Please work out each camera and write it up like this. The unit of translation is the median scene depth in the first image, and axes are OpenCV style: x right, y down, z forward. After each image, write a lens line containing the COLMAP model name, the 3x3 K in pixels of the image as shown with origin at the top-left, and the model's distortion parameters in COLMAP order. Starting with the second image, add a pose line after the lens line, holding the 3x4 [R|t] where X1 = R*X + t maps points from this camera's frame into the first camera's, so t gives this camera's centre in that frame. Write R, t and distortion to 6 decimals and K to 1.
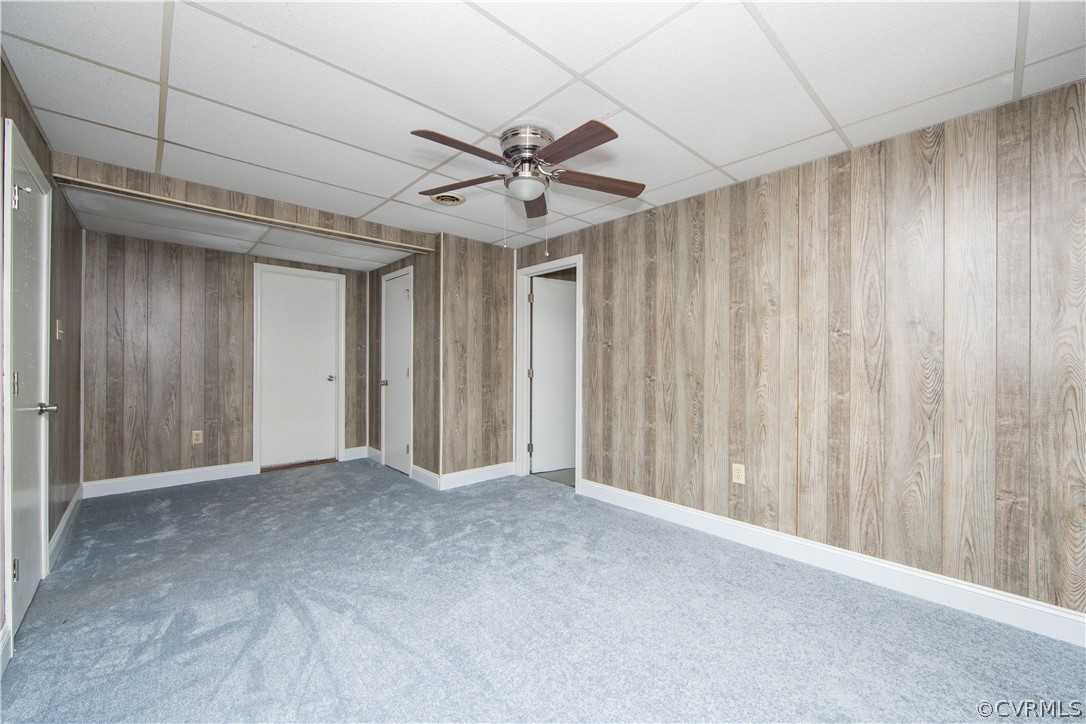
lens RADIAL K [[427.9, 0, 544.5], [0, 427.9, 362.9], [0, 0, 1]] dist [-0.008301, -0.000108]
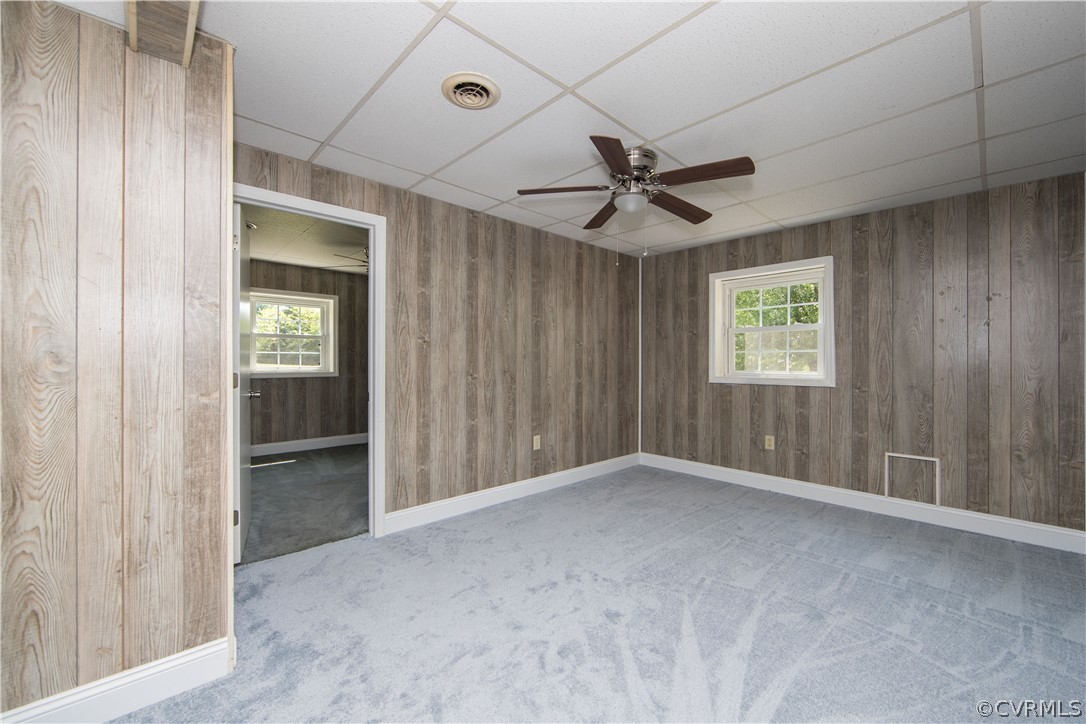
lens RADIAL K [[427.9, 0, 551.8], [0, 427.9, 364.2], [0, 0, 1]] dist [-0.008301, -0.000108]
pose [[-0.001994, -0.004432, 0.999988, -0.786322], [0.000642, 0.999990, 0.004434, 0.002681], [-0.999998, 0.000651, -0.001991, 0.827896]]
